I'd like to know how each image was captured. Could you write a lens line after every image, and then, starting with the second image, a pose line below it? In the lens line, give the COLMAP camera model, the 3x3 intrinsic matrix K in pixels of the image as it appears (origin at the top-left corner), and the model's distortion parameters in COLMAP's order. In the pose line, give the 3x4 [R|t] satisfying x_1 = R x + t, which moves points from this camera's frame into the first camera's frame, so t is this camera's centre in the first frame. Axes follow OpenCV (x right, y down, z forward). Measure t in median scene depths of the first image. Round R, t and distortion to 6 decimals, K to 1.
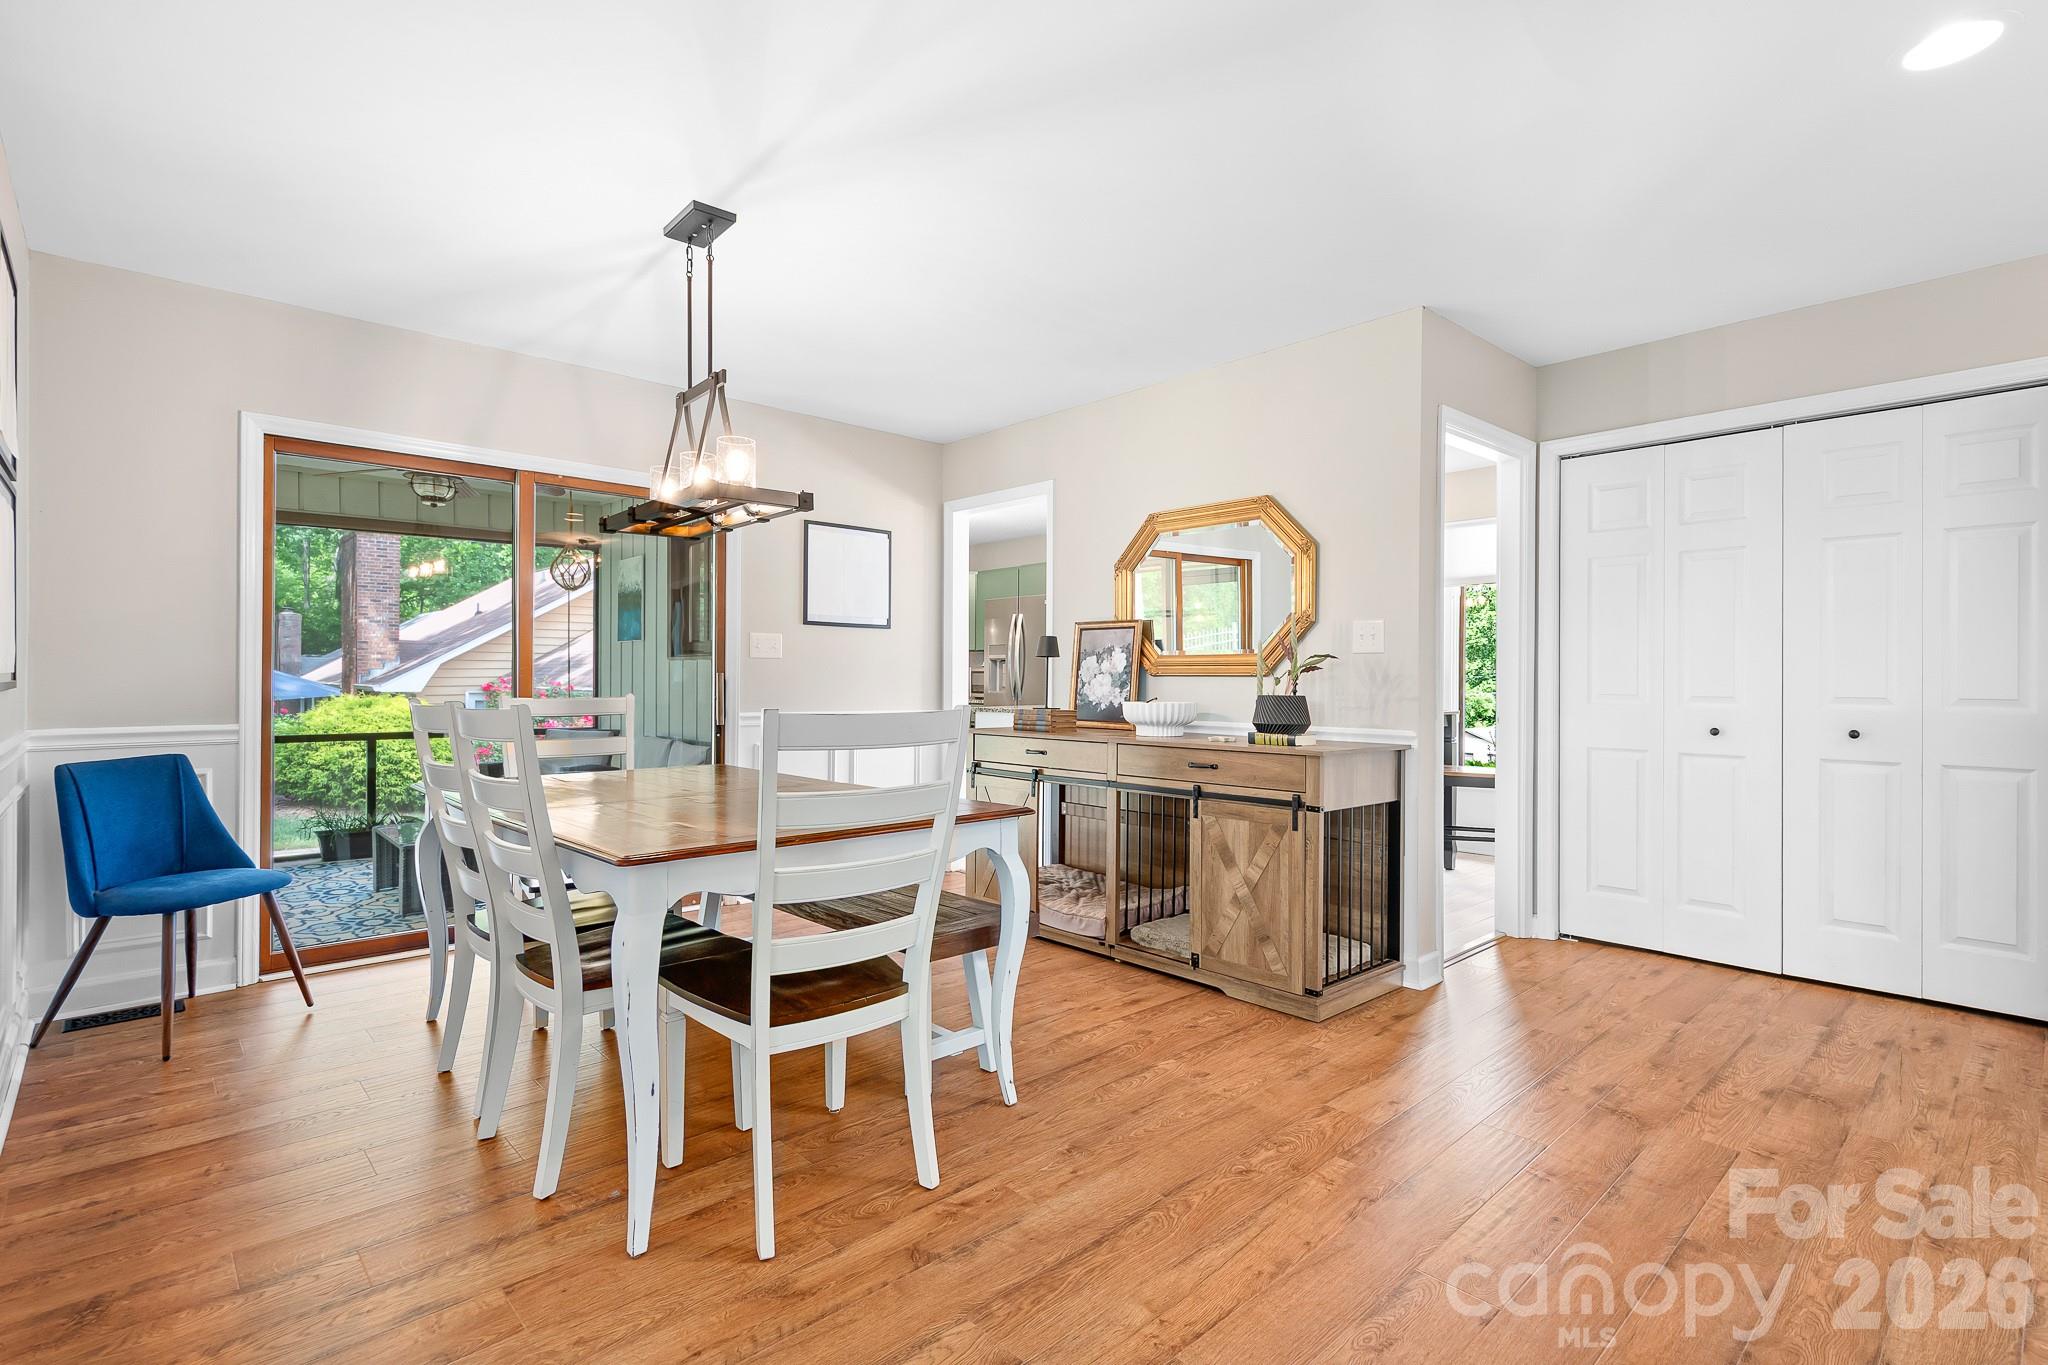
lens RADIAL K [[966.5, 0, 1002.4], [0, 966.5, 671.7], [0, 0, 1]] dist [0.021119, -0.008630]
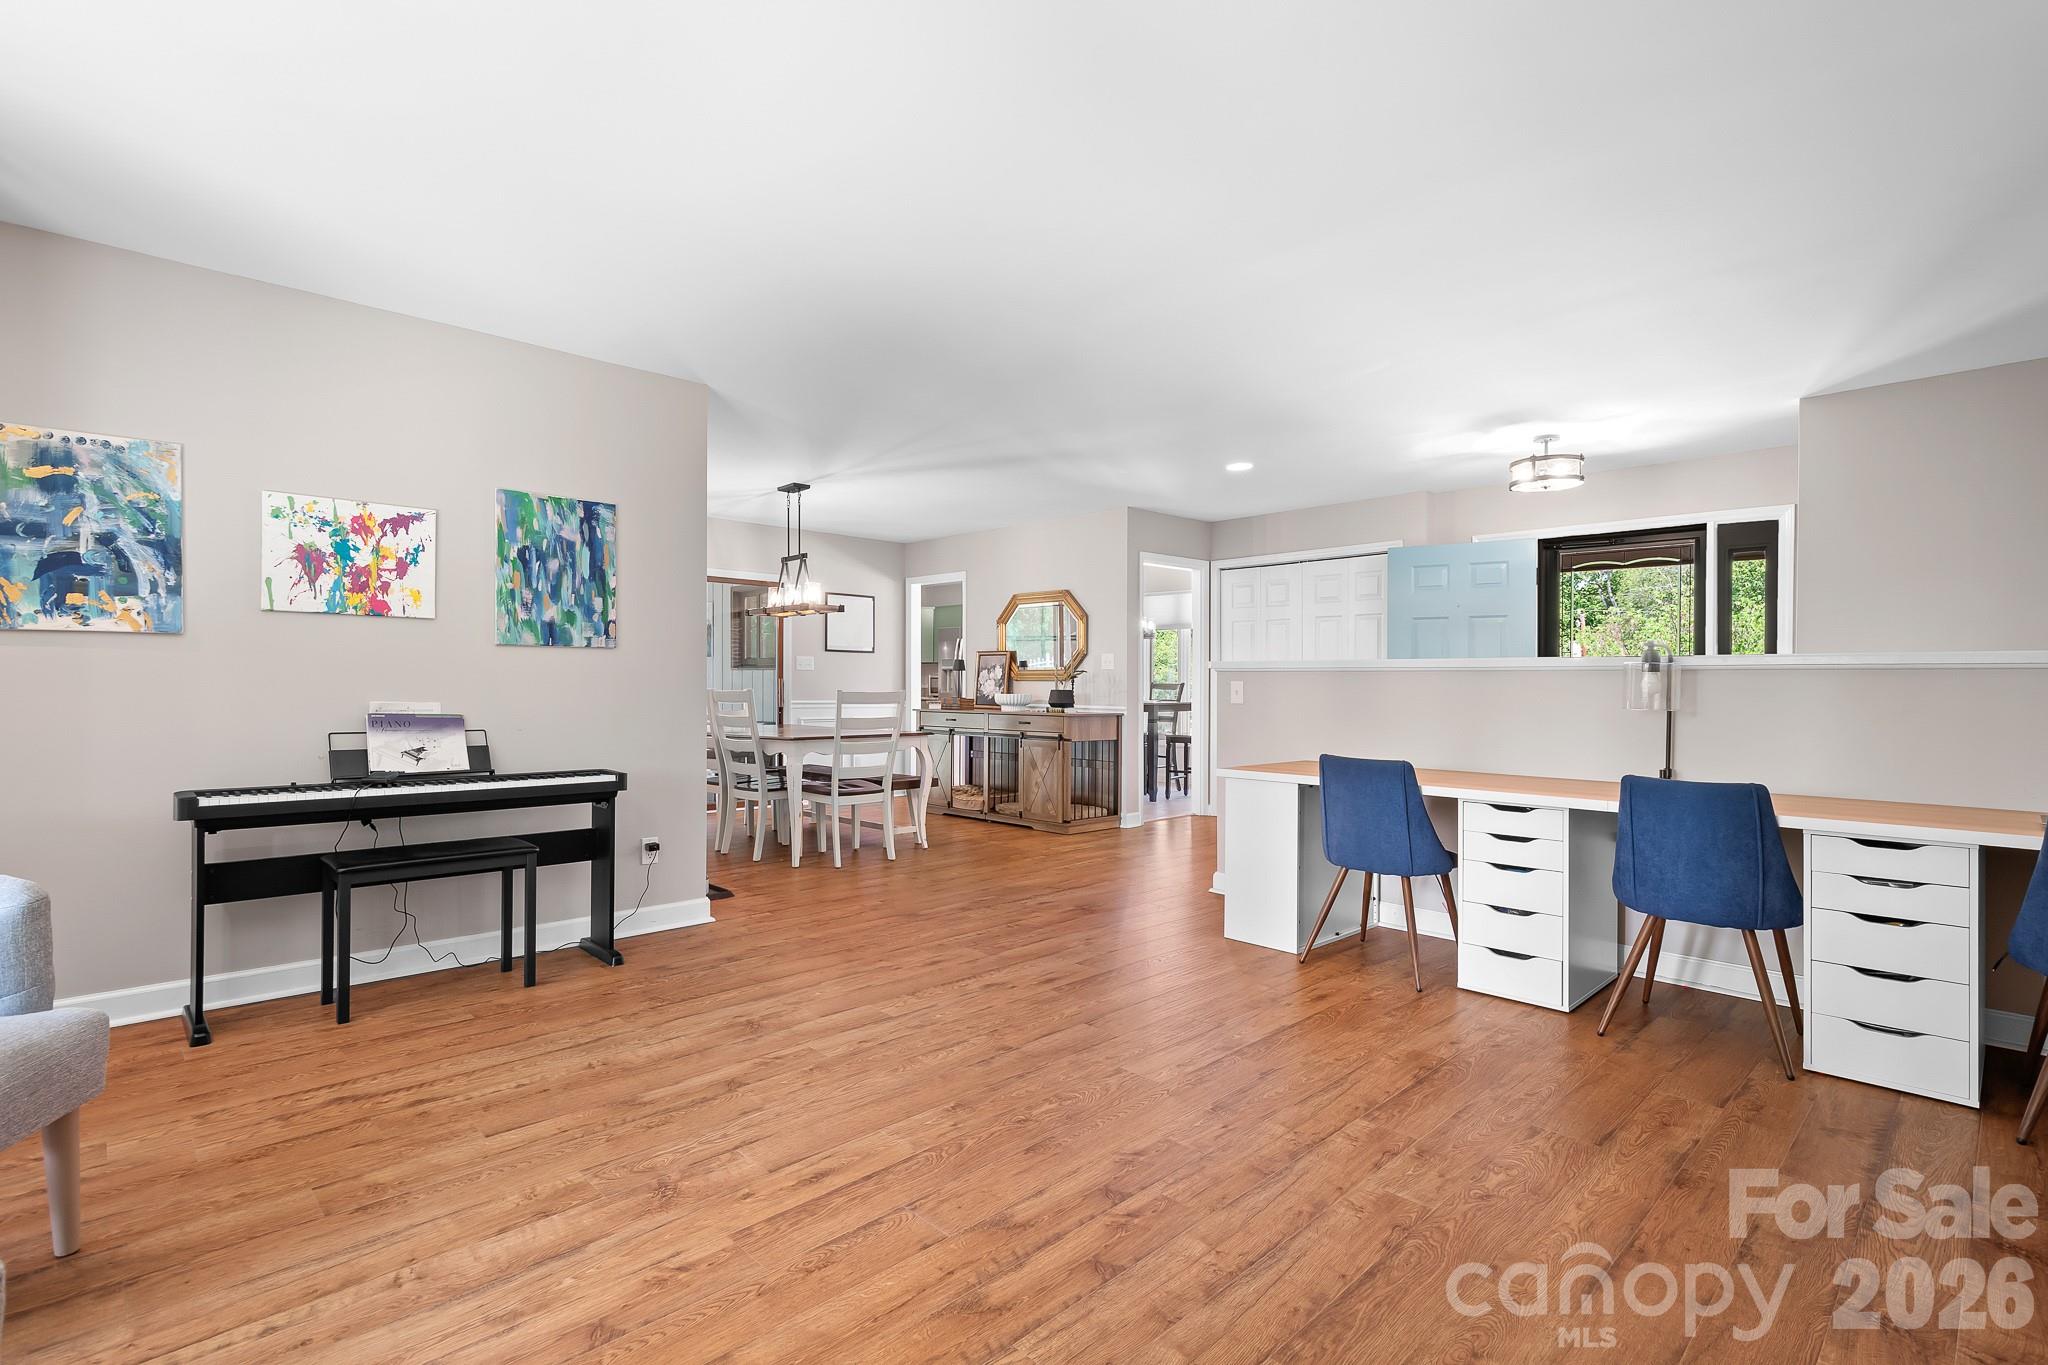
lens RADIAL K [[966.5, 0, 999.7], [0, 966.5, 683.1], [0, 0, 1]] dist [0.021119, -0.008630]
pose [[0.999753, 0.001951, 0.022117, 0.088360], [-0.002076, 0.999982, 0.005629, -0.001236], [-0.022105, -0.005674, 0.999740, -0.929140]]
